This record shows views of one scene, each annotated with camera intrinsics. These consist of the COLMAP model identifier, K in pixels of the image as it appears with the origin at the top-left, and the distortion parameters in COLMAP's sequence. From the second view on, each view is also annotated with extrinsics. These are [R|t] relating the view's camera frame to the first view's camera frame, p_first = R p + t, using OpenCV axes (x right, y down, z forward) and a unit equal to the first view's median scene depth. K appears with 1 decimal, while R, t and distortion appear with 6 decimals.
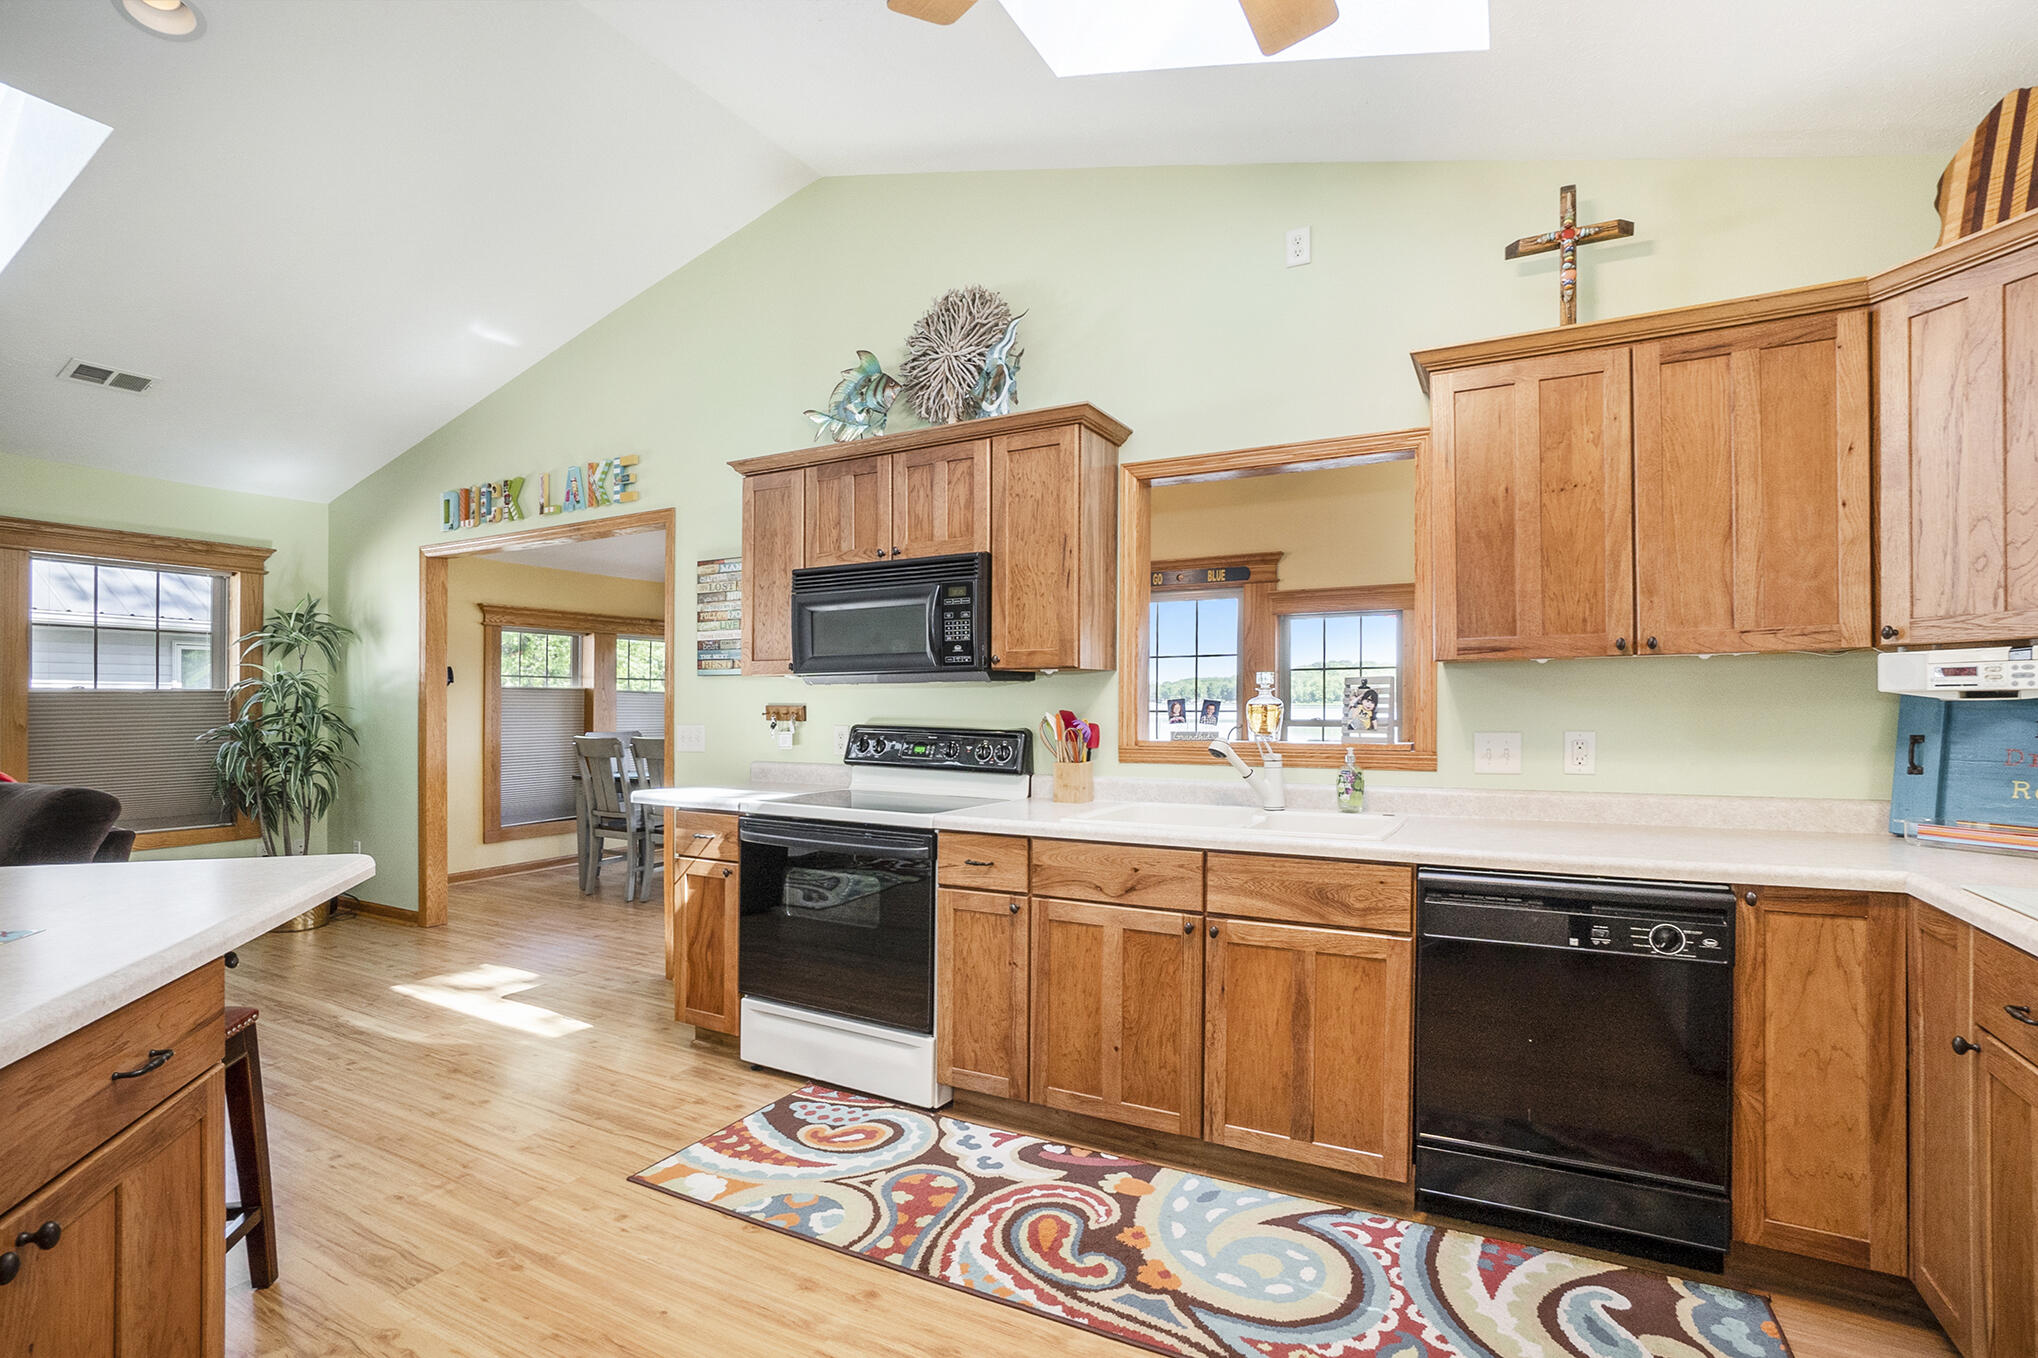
lens RADIAL K [[941.3, 0, 1009.6], [0, 941.3, 685.4], [0, 0, 1]] dist [-0.028853, 0.001920]
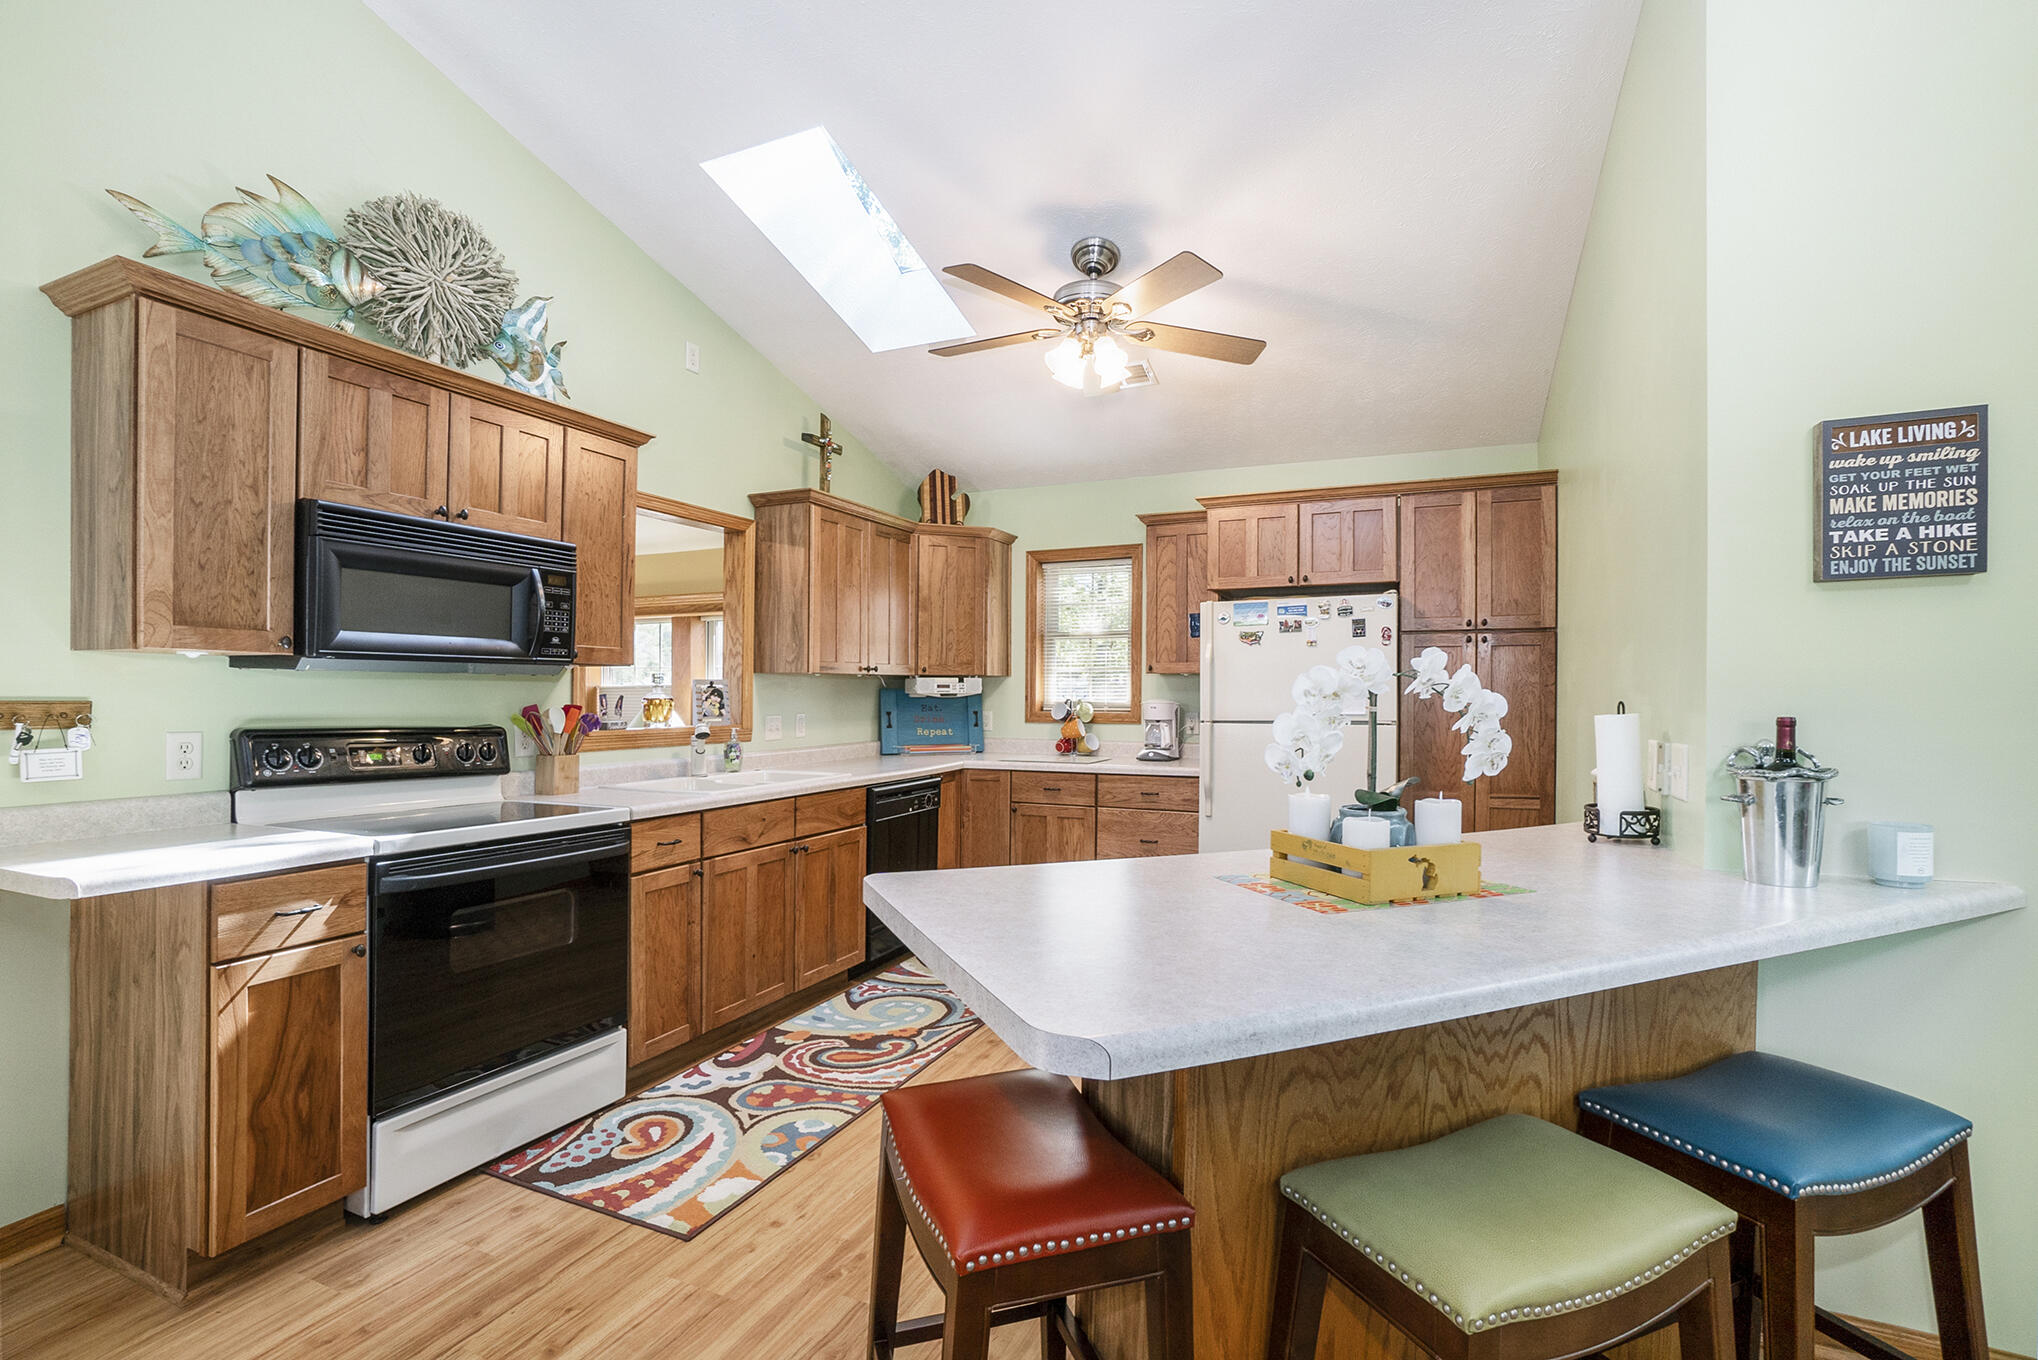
lens RADIAL K [[941.3, 0, 1011.2], [0, 941.3, 690.8], [0, 0, 1]] dist [-0.028853, 0.001920]
pose [[-0.059471, 0.006949, 0.998206, -1.267491], [-0.021637, 0.999732, -0.008249, 0.011696], [-0.997996, -0.022089, -0.059305, 0.734160]]
